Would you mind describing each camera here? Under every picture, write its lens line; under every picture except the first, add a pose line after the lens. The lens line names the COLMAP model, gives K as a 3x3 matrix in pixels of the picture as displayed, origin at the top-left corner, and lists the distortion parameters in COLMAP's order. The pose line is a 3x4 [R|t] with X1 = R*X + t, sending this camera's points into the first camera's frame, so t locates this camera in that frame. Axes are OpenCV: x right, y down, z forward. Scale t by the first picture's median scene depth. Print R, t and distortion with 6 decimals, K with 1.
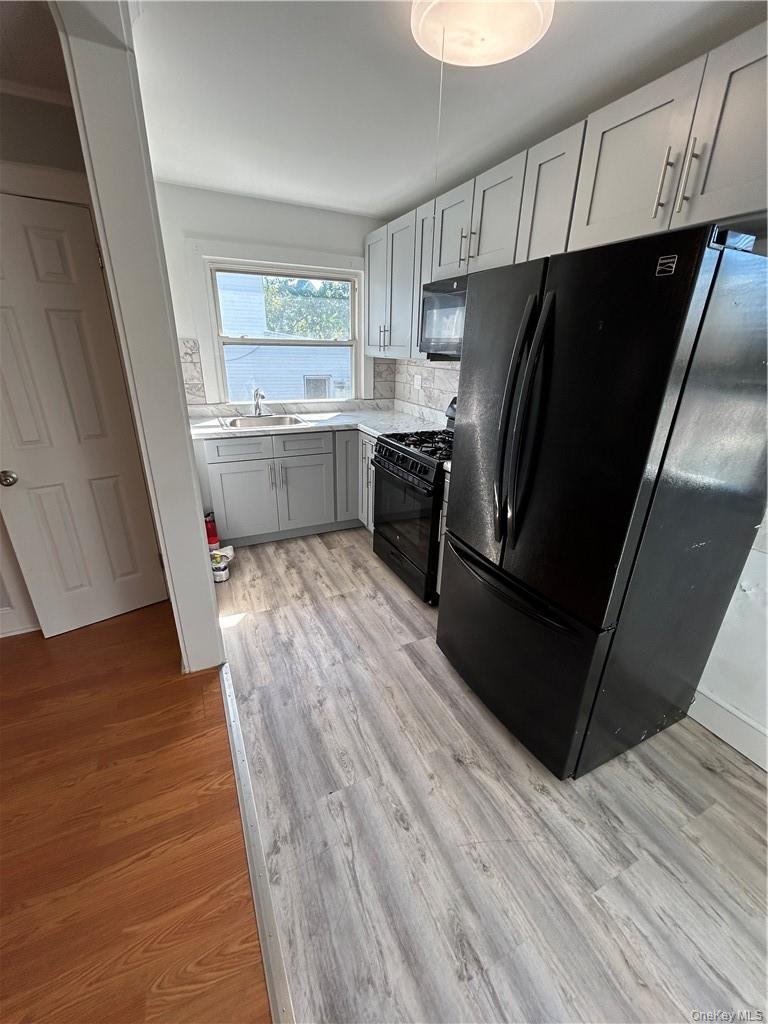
lens RADIAL K [[417.4, 0, 384.5], [0, 417.4, 509.8], [0, 0, 1]] dist [0.000251, -0.000554]
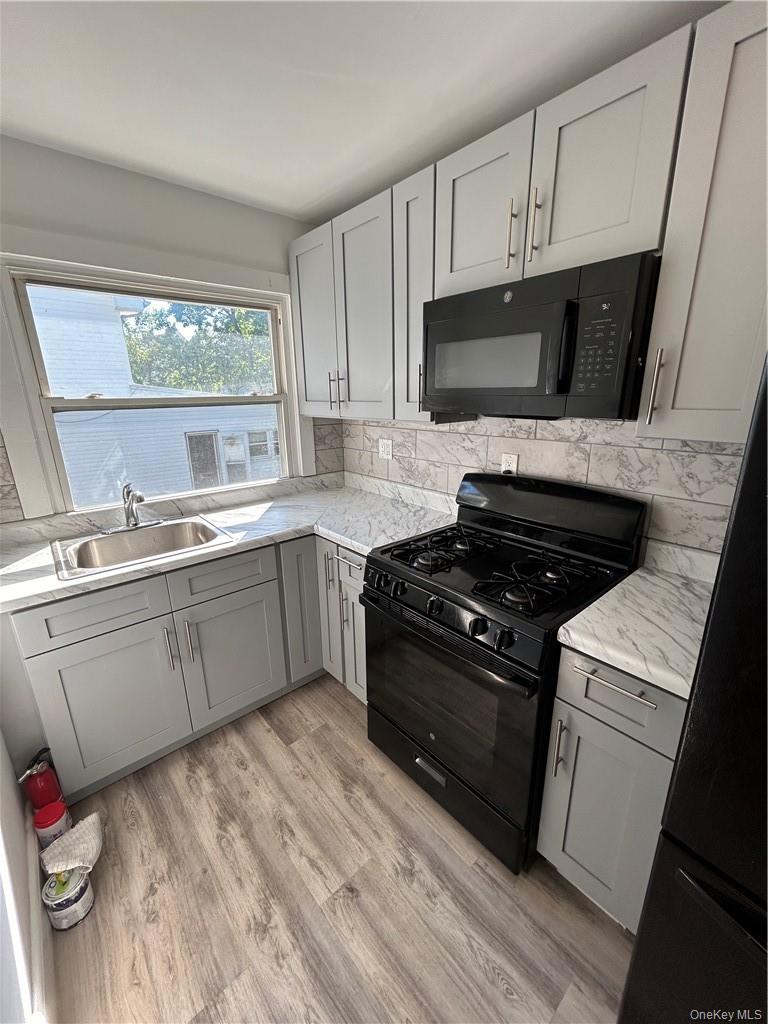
lens RADIAL K [[417.4, 0, 384.5], [0, 417.4, 509.8], [0, 0, 1]] dist [0.000251, -0.000554]
pose [[0.963106, -0.107901, 0.246546, -0.115426], [0.131643, 0.987909, -0.081891, -0.168507], [-0.234729, 0.111326, 0.965665, 0.385216]]
